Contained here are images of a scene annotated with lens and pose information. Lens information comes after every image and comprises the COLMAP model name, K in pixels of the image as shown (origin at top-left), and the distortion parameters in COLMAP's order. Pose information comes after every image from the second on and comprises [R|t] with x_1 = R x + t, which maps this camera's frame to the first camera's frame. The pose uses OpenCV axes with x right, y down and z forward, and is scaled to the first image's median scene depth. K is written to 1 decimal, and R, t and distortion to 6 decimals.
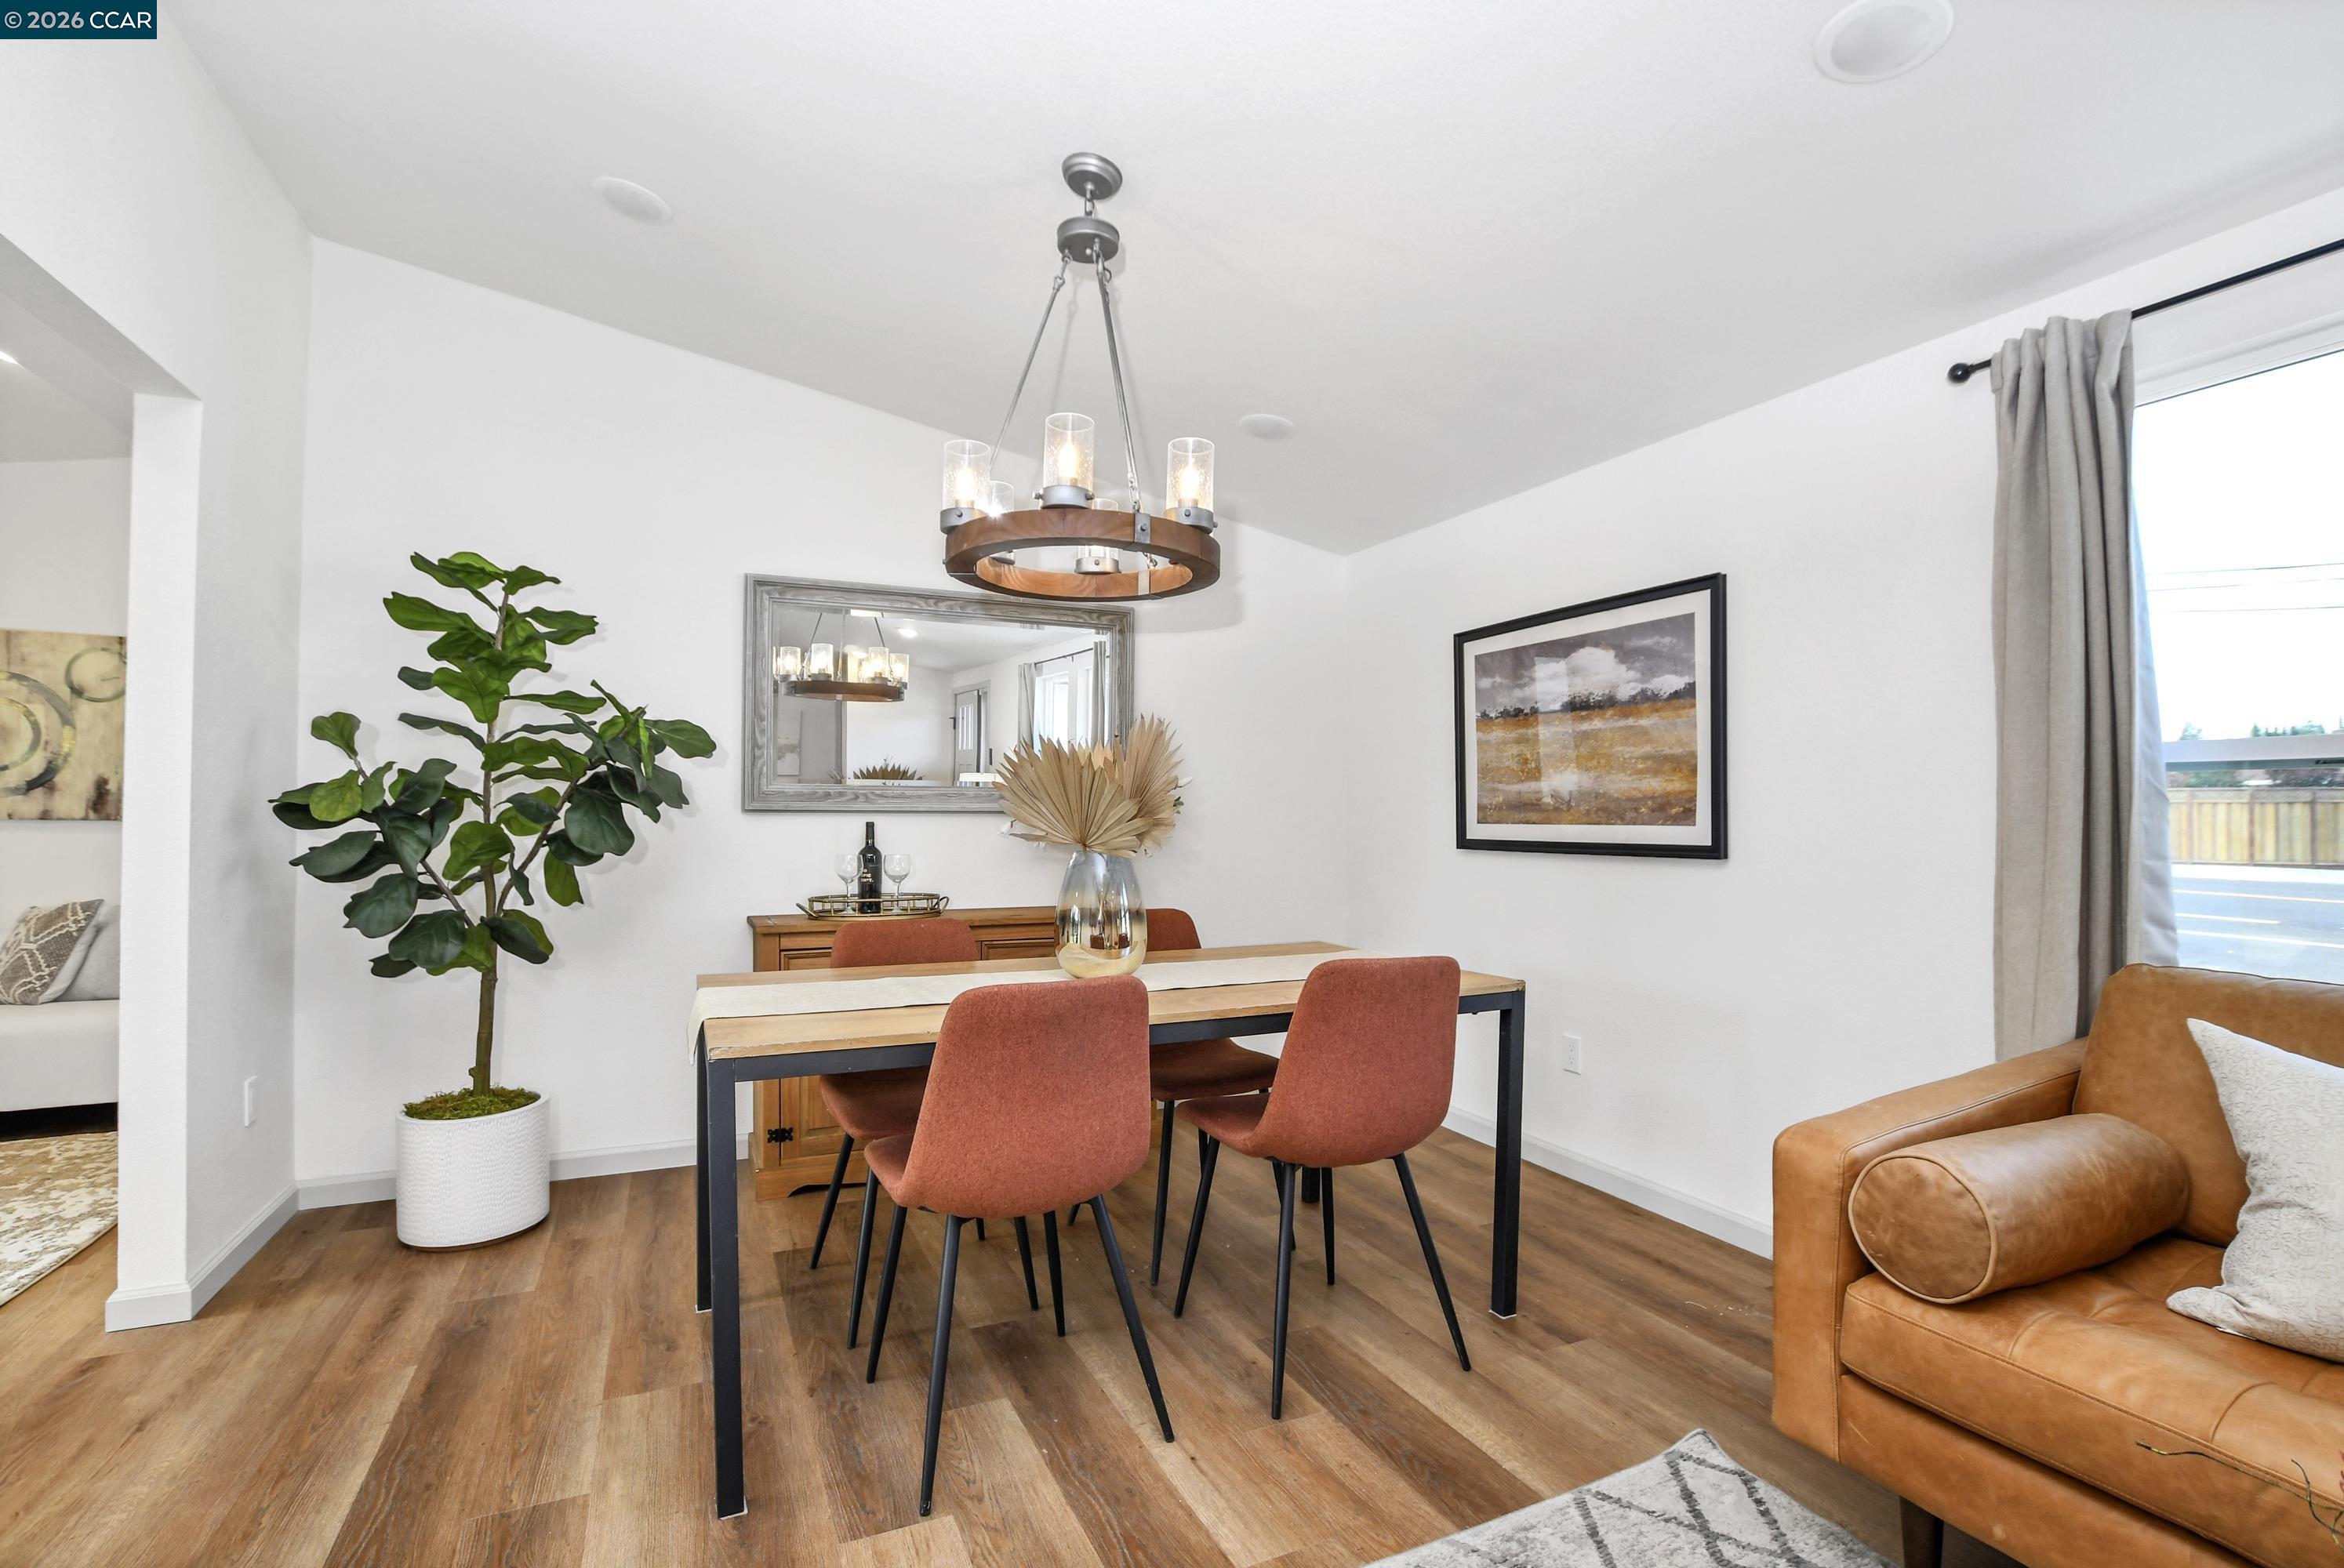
lens RADIAL K [[1073.6, 0, 1166.9], [0, 1073.6, 797.4], [0, 0, 1]] dist [-0.017809, -0.000280]
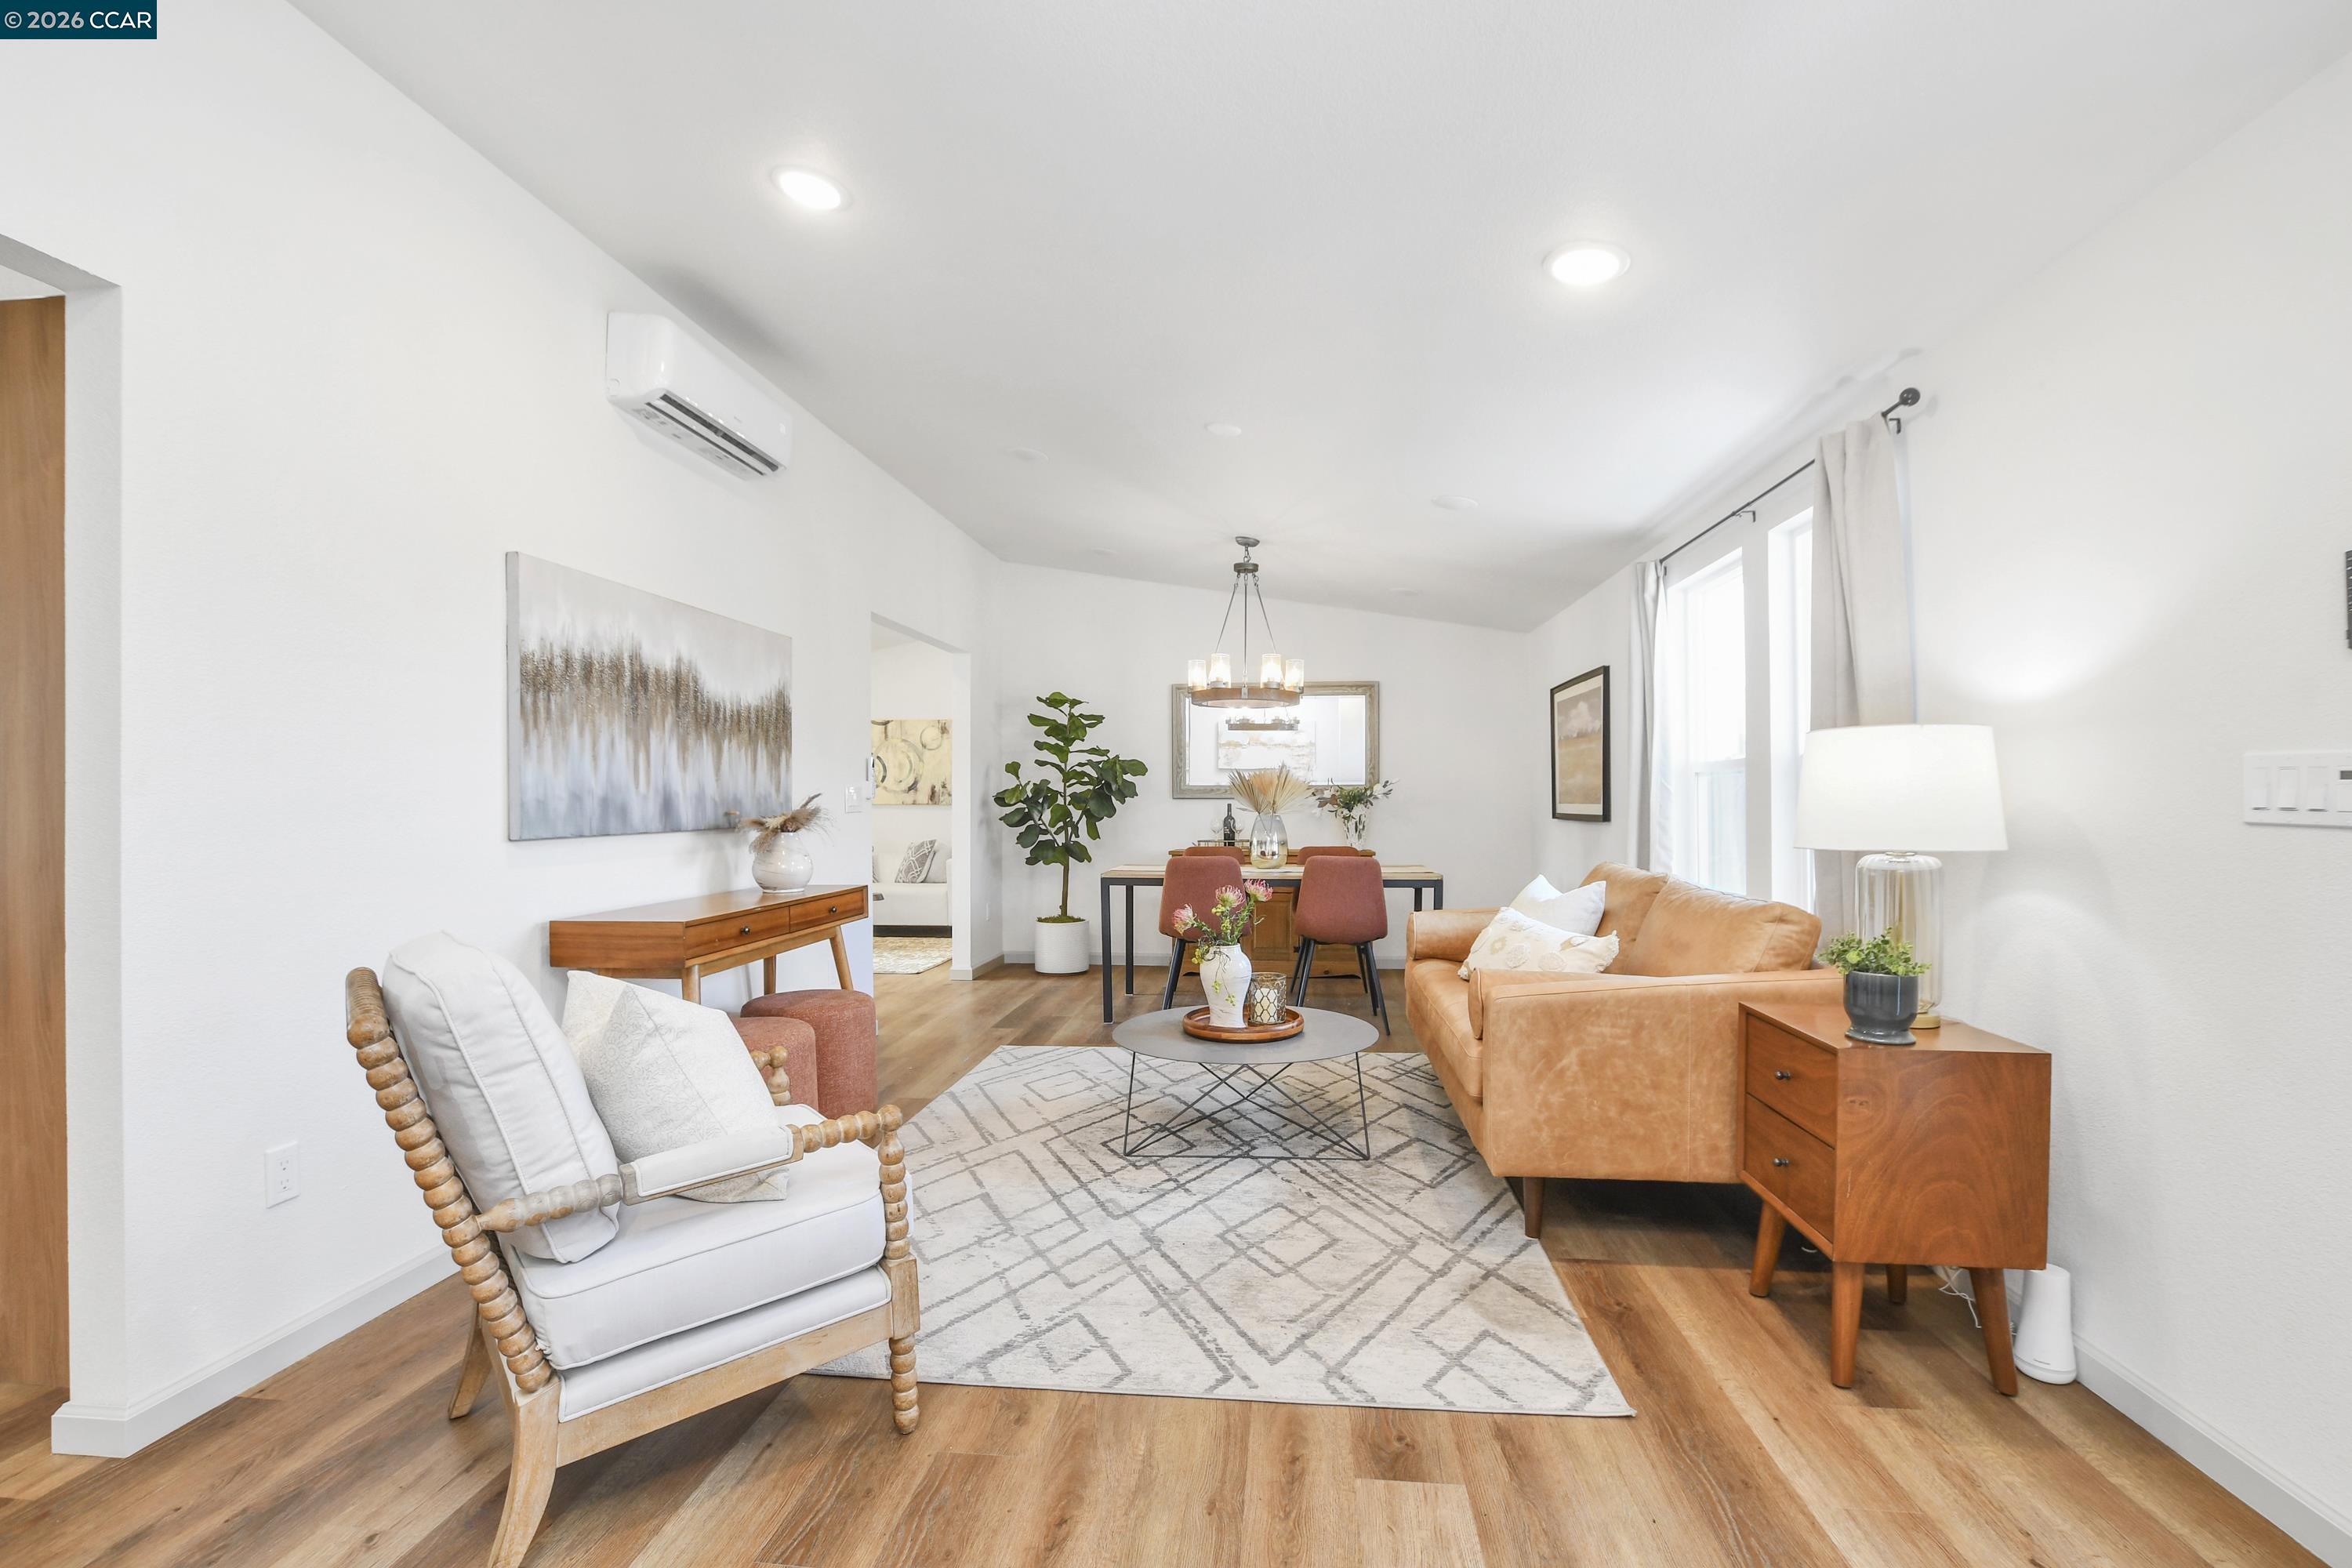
lens RADIAL K [[1044.3, 0, 1179.0], [0, 1044.3, 791.3], [0, 0, 1]] dist [-0.000417, -0.000020]
pose [[0.859930, -0.009329, -0.510326, 0.794943], [0.013821, 0.999892, 0.005011, -0.014173], [0.510224, -0.011362, 0.859966, -0.904121]]
